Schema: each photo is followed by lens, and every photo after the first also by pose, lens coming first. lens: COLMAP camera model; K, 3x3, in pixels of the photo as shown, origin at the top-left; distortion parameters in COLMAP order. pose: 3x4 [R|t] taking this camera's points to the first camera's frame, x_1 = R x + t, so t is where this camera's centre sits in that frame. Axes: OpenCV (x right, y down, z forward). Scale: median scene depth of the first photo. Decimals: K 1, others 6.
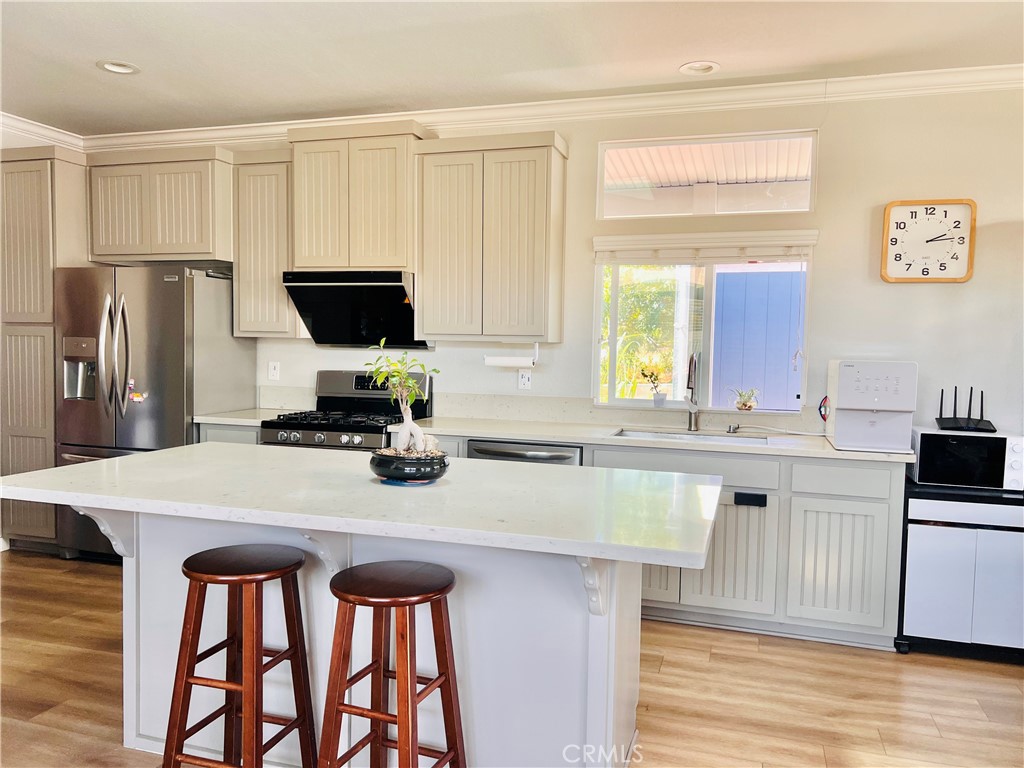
lens RADIAL K [[772.4, 0, 515.3], [0, 772.4, 380.9], [0, 0, 1]] dist [0.053774, -0.056724]
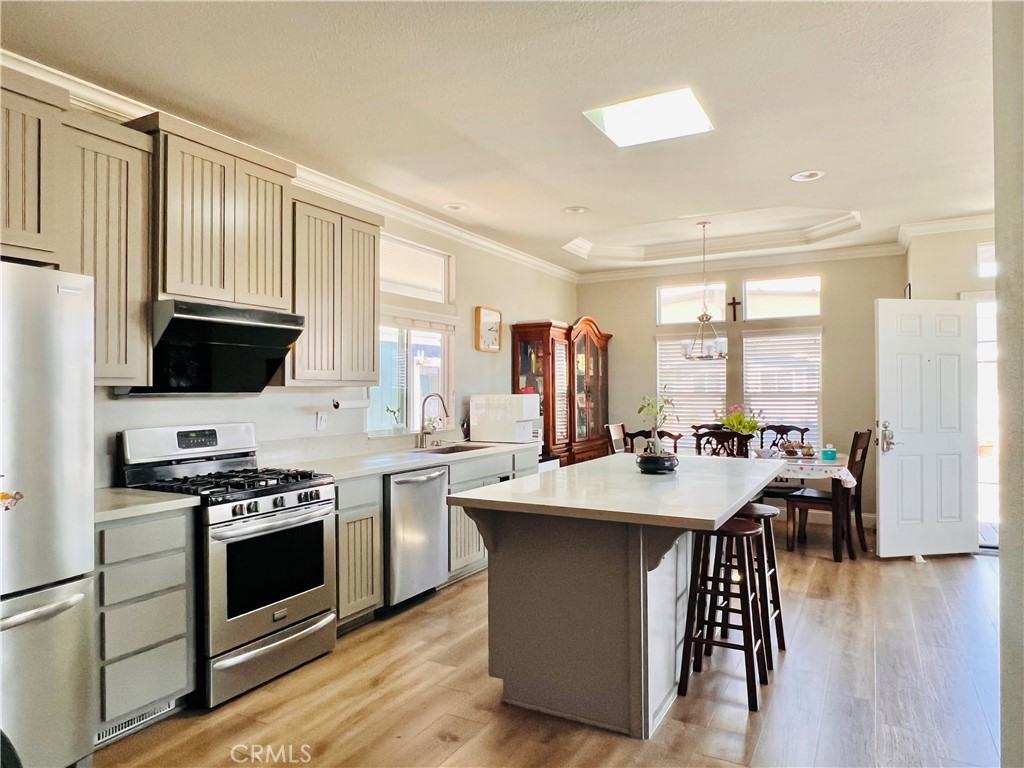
lens RADIAL K [[665.9, 0, 505.0], [0, 665.9, 385.3], [0, 0, 1]] dist [-0.003297, 0.006351]
pose [[0.200405, -0.007696, 0.979683, -1.016993], [0.062034, 0.998062, -0.004849, -0.036645], [-0.977747, 0.061745, 0.200494, 0.653024]]
